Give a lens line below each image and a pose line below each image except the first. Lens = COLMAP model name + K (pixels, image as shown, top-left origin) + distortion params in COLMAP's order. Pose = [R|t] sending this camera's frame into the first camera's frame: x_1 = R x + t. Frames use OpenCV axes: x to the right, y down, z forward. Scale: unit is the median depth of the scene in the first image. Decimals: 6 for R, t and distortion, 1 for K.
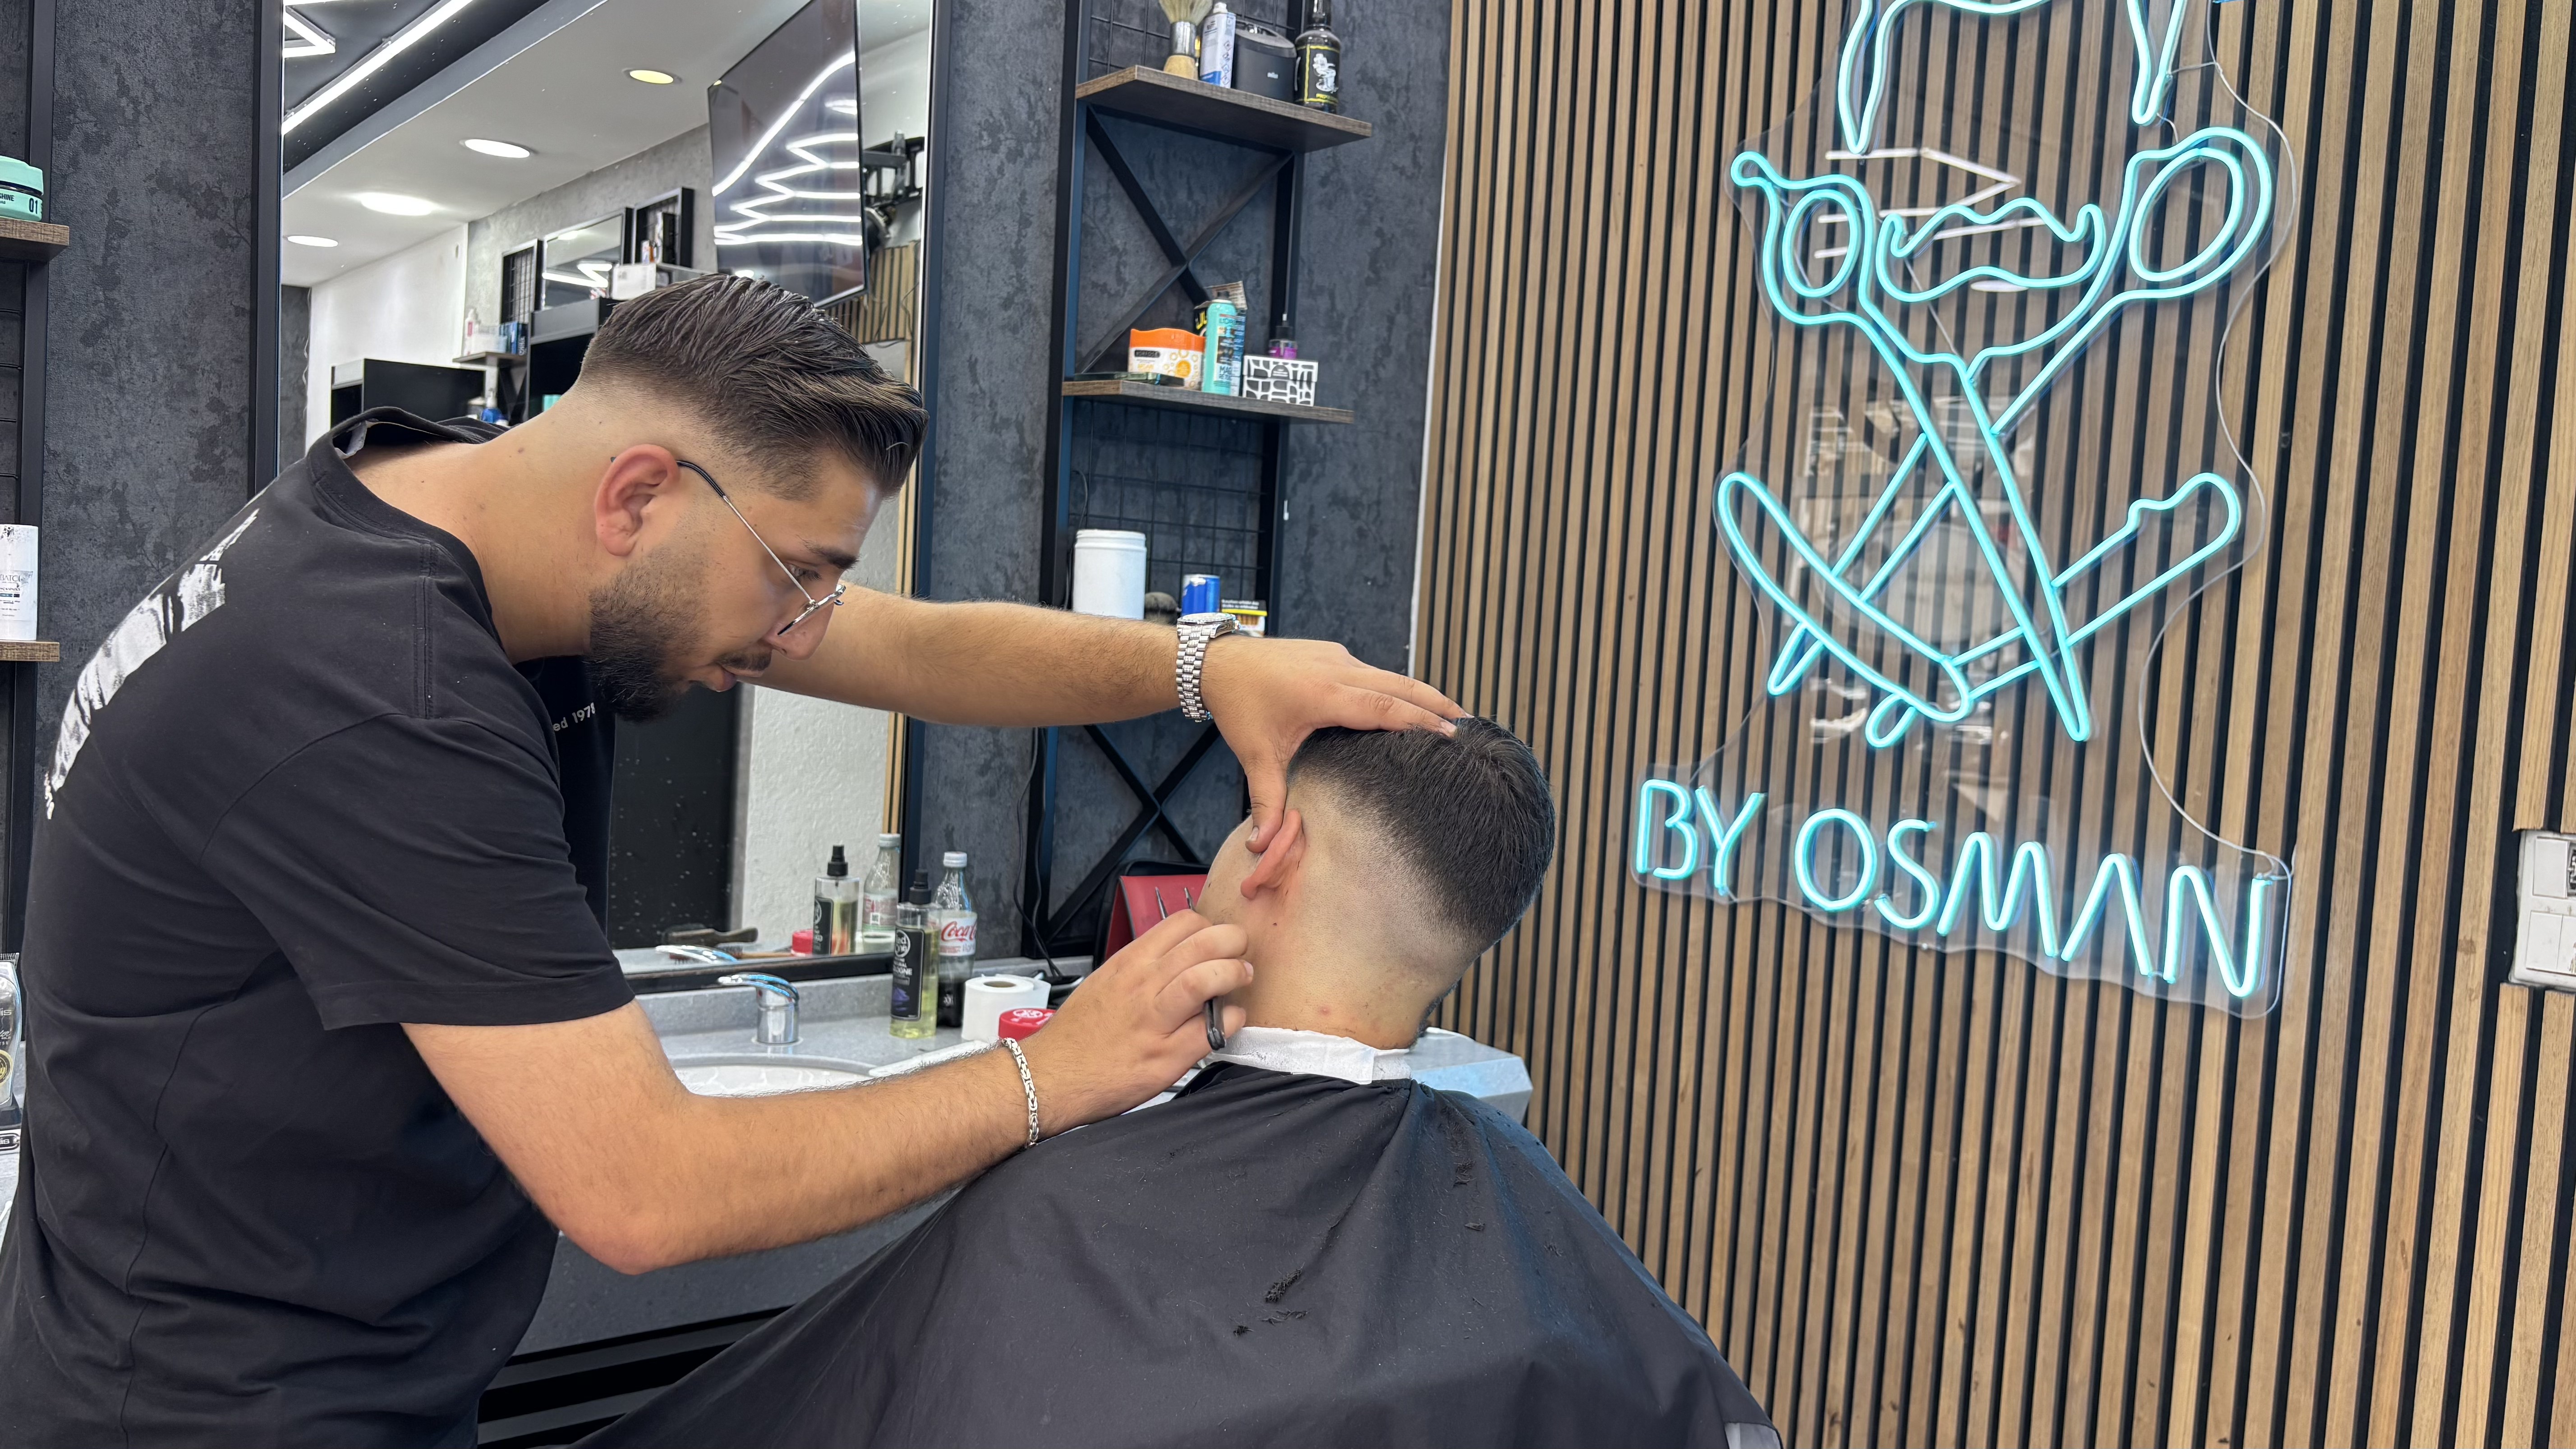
lens RADIAL K [[1899.2, 0, 1278.2], [0, 1899.2, 785.4], [0, 0, 1]] dist [0.022118, -0.019386]
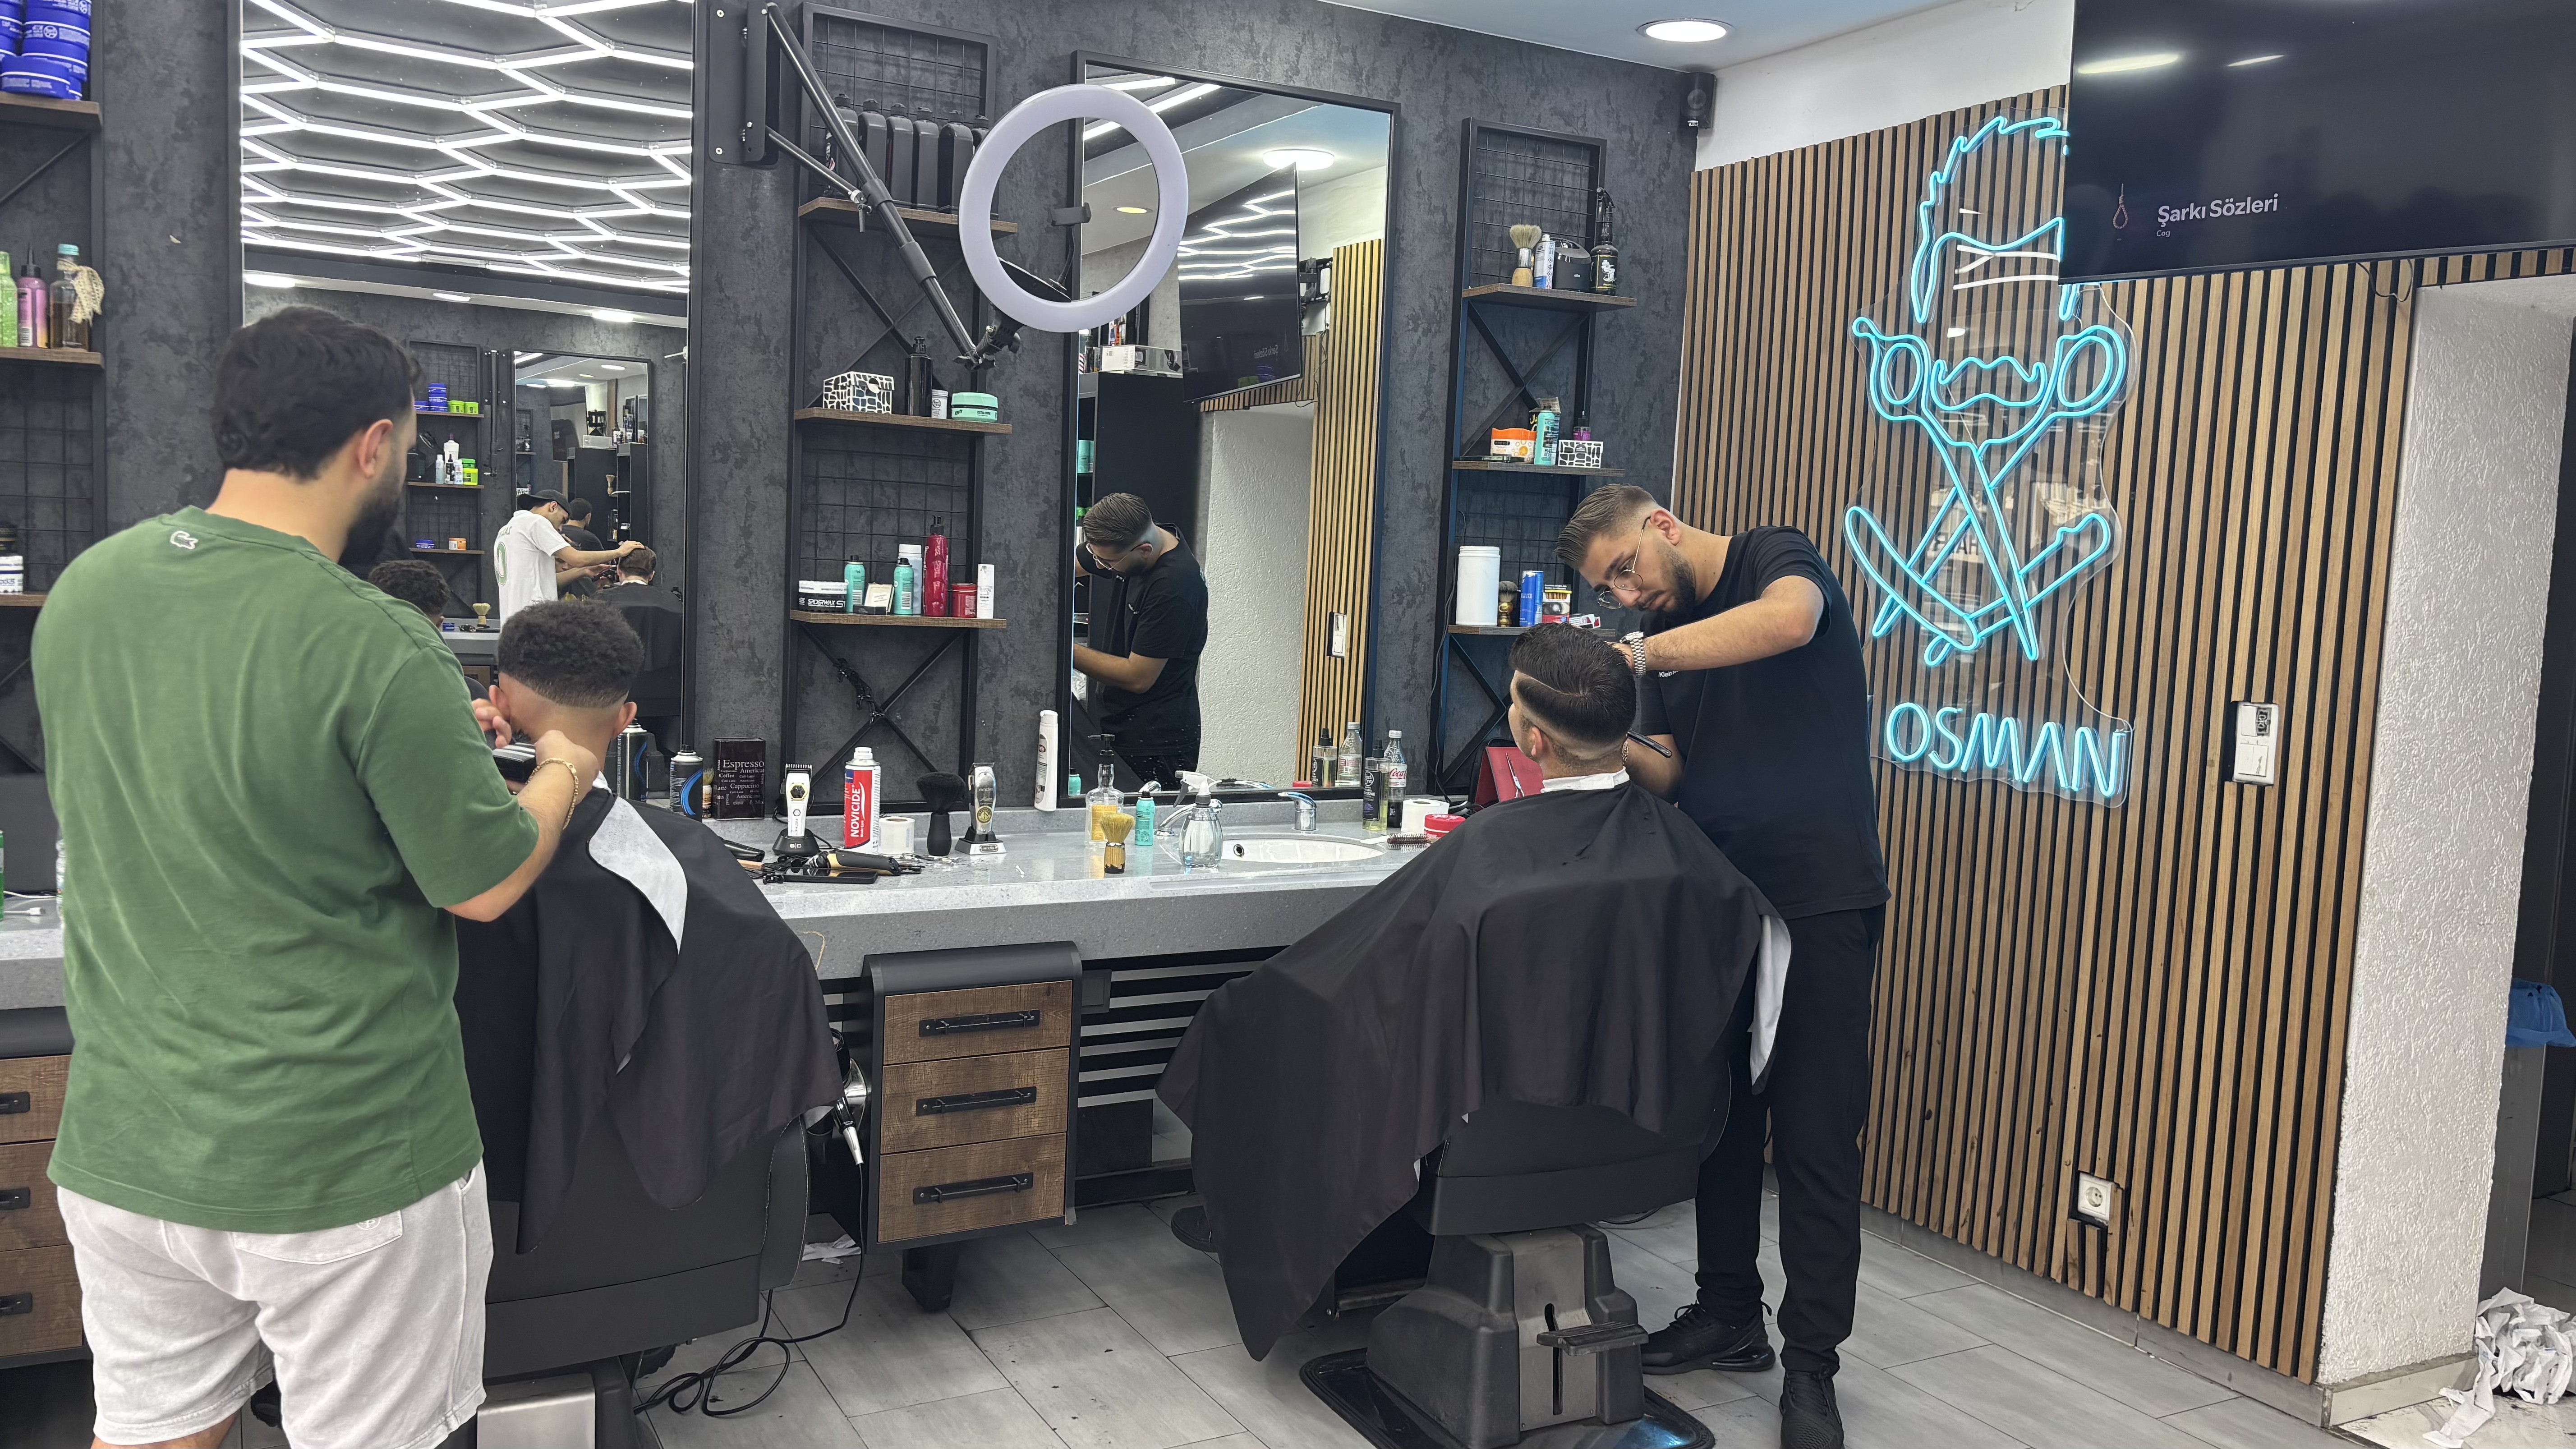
lens RADIAL K [[1899.2, 0, 1259.2], [0, 1899.2, 762.9], [0, 0, 1]] dist [0.022118, -0.019386]
pose [[0.987201, 0.000866, -0.159479, -0.012355], [0.000716, 0.999951, 0.009866, 0.047551], [0.159480, -0.009854, 0.987152, -0.765997]]
